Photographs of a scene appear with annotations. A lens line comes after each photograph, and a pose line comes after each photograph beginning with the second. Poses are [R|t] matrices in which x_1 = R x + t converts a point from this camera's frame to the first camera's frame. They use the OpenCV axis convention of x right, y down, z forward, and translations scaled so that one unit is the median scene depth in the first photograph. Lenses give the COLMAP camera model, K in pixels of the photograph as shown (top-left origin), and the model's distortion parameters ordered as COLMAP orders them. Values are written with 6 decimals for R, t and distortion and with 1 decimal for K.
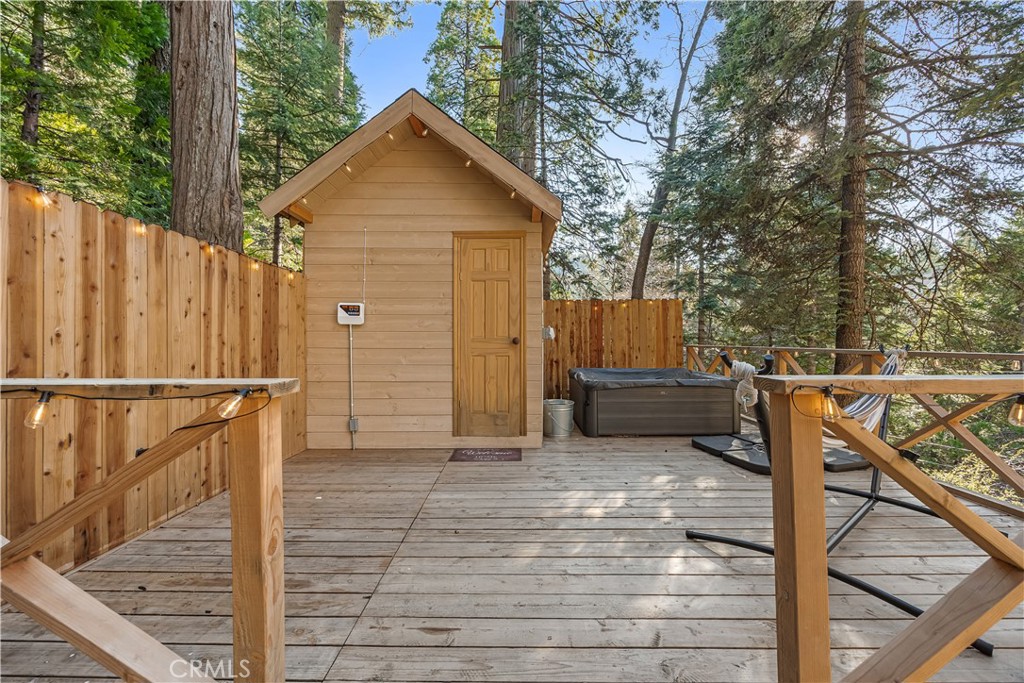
lens RADIAL K [[396.7, 0, 512.0], [0, 396.7, 341.5], [0, 0, 1]] dist [-0.000390, -0.000016]
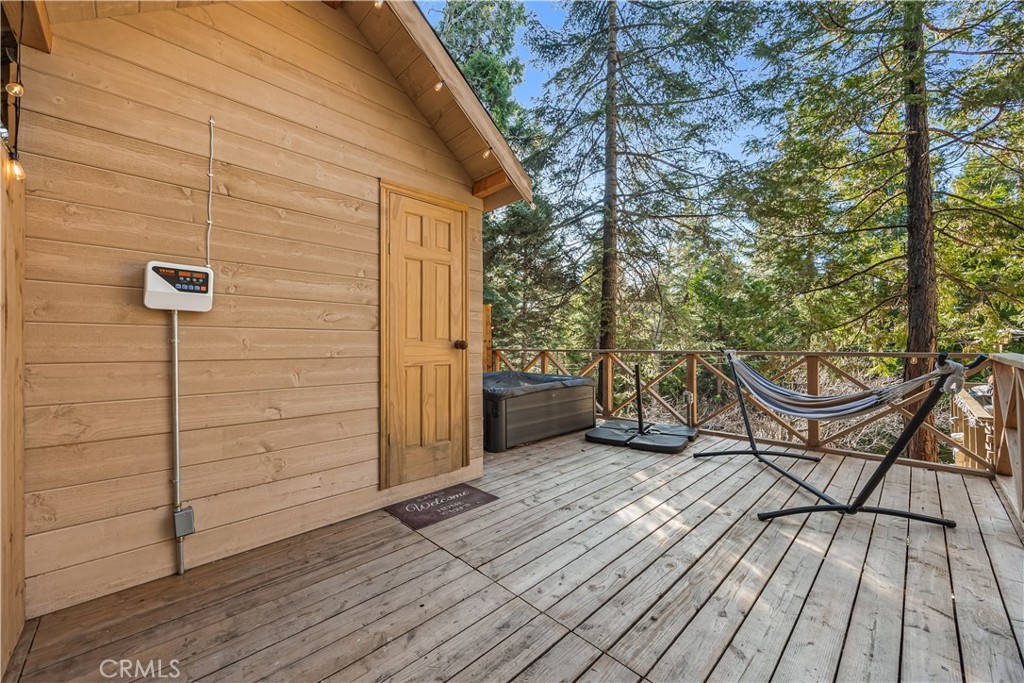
lens RADIAL K [[393.0, 0, 514.7], [0, 393.0, 346.7], [0, 0, 1]] dist [-0.000945, -0.000061]
pose [[0.711017, -0.004349, 0.703162, -0.446284], [0.005760, 0.999983, 0.000360, 0.002254], [-0.703152, 0.003794, 0.711030, 0.382537]]
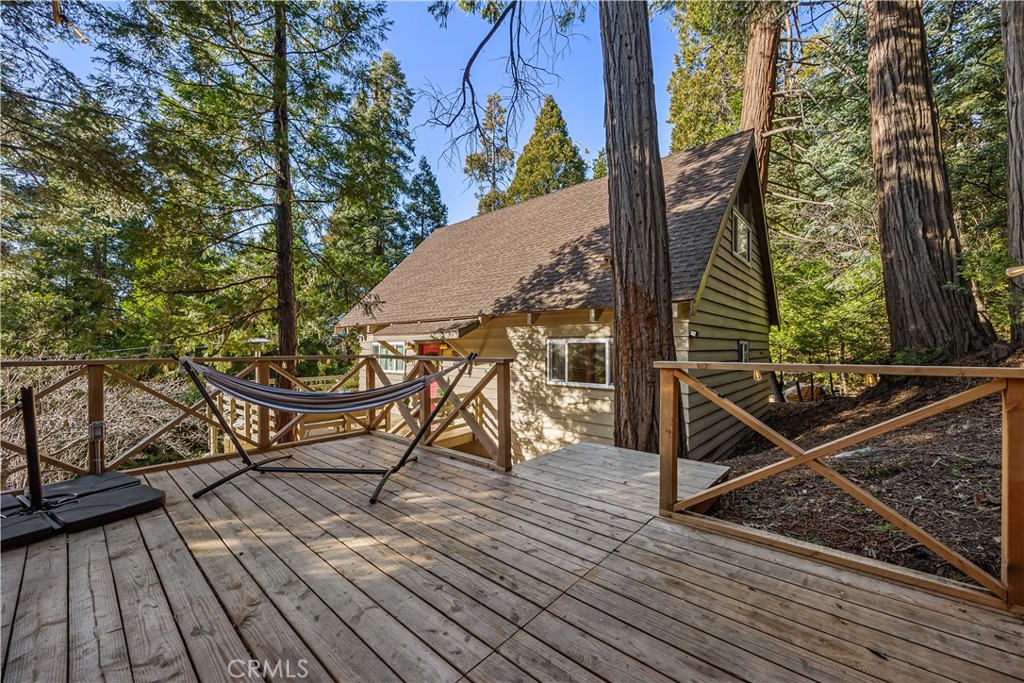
lens RADIAL K [[393.0, 0, 514.7], [0, 393.0, 346.7], [0, 0, 1]] dist [-0.000945, -0.000061]
pose [[-0.754274, 0.007350, 0.656519, -0.395026], [0.009691, 0.999953, -0.000061, -0.000970], [-0.656489, 0.006316, -0.754309, 0.898892]]
